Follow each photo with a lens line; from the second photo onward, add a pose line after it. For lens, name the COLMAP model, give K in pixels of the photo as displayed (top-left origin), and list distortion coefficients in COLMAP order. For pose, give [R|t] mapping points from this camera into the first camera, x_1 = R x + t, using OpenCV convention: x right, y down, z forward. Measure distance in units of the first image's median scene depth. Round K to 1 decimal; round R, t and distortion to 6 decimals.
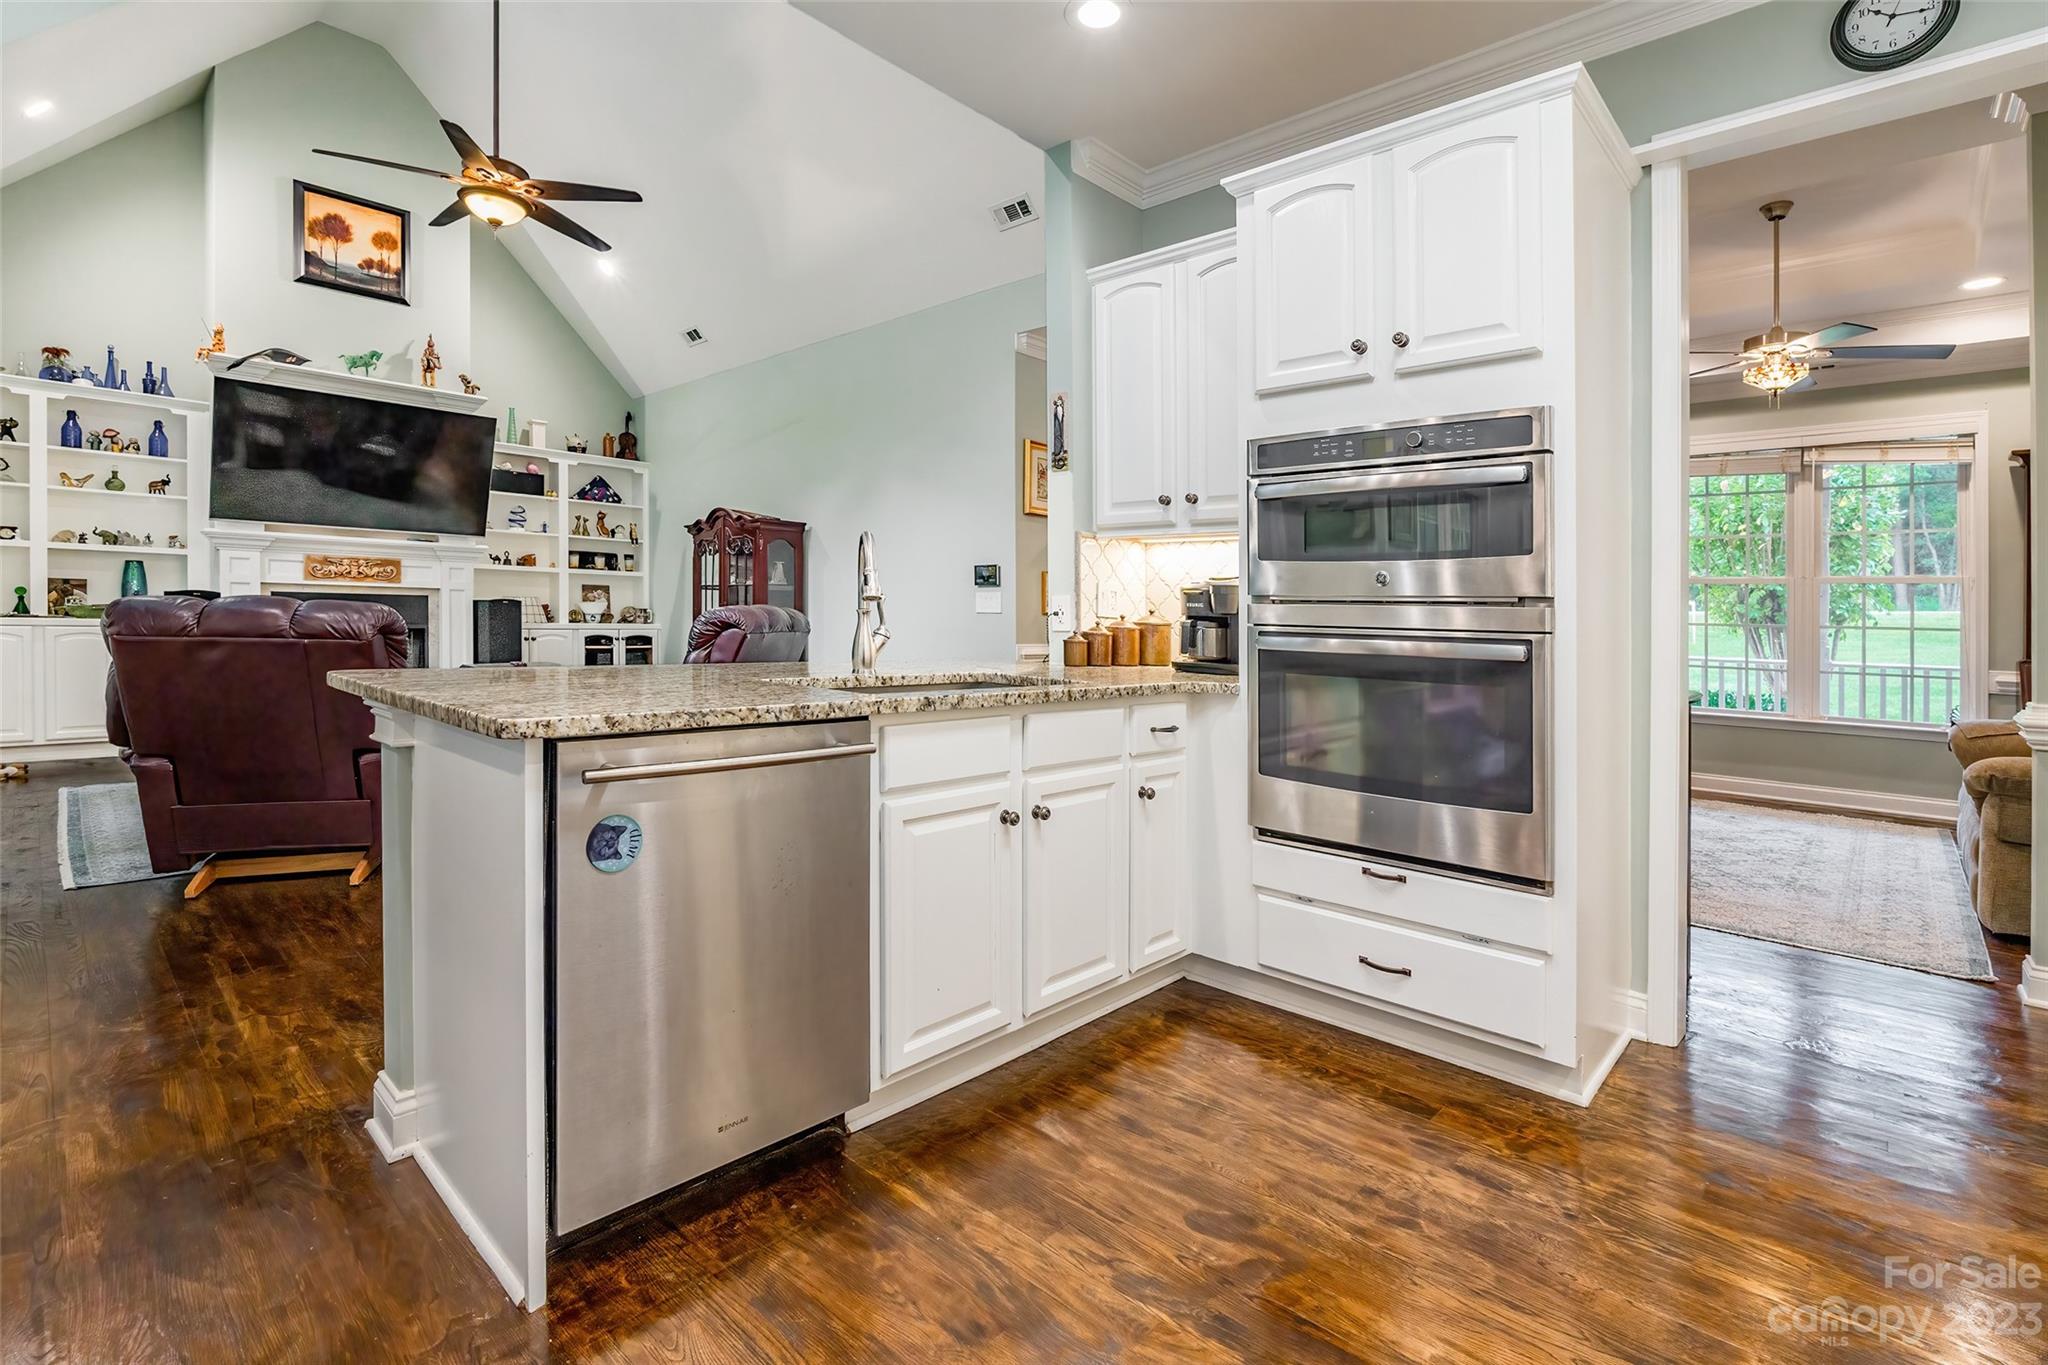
lens RADIAL K [[950.3, 0, 1013.3], [0, 950.3, 618.1], [0, 0, 1]] dist [-0.010506, 0.000884]
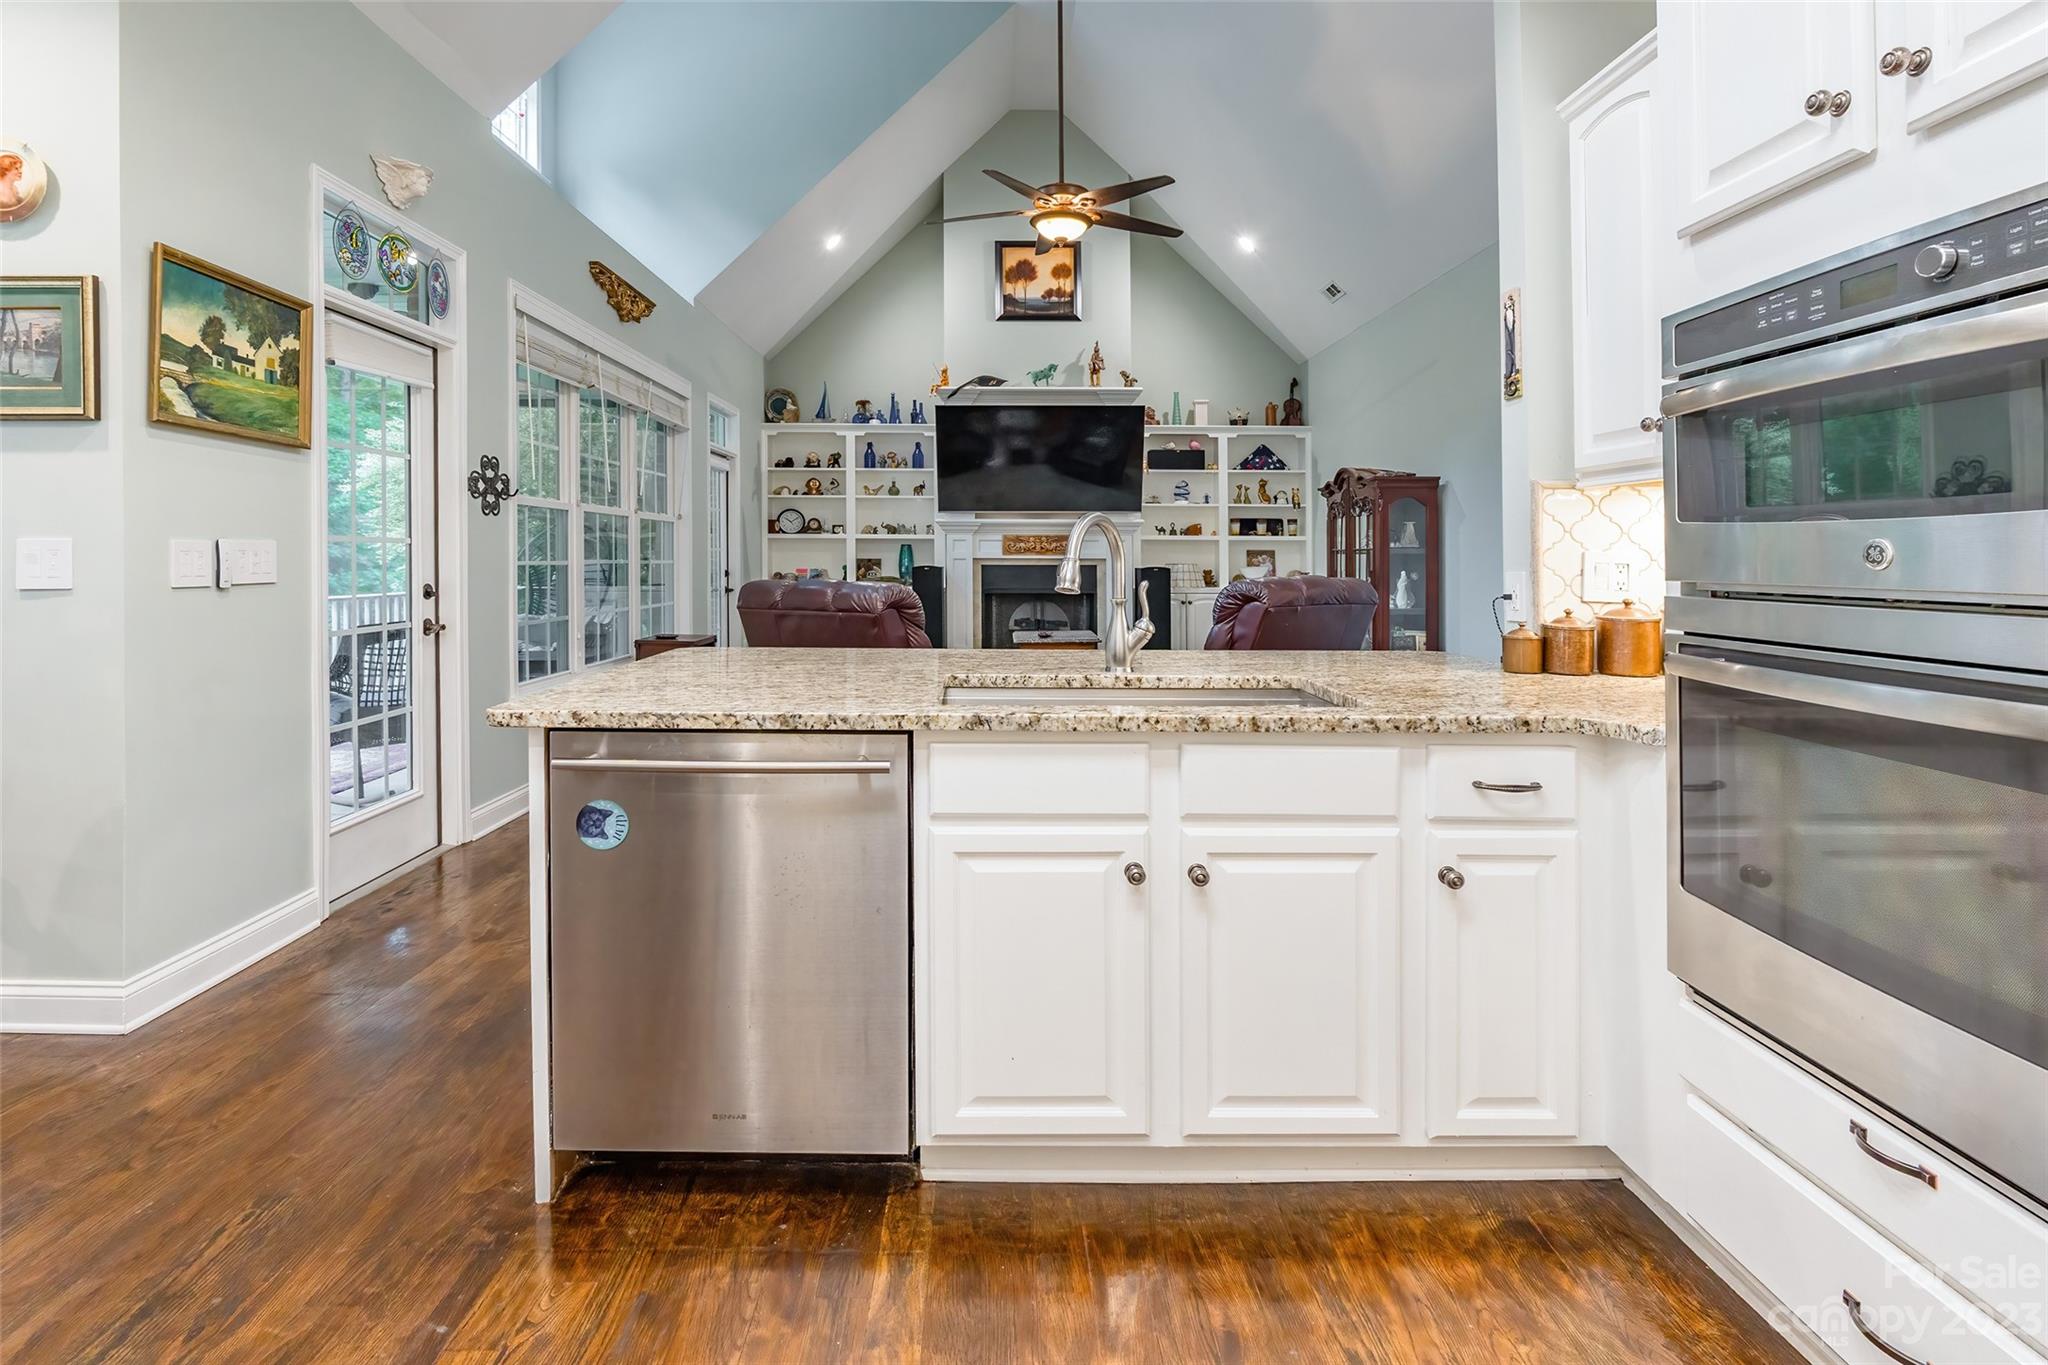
lens RADIAL K [[950.3, 0, 1027.9], [0, 950.3, 568.8], [0, 0, 1]] dist [-0.010506, 0.000884]
pose [[0.694341, -0.009656, -0.719581, 0.199140], [0.006760, 0.999953, -0.006895, -0.014970], [0.719614, -0.000077, 0.694374, 0.153912]]
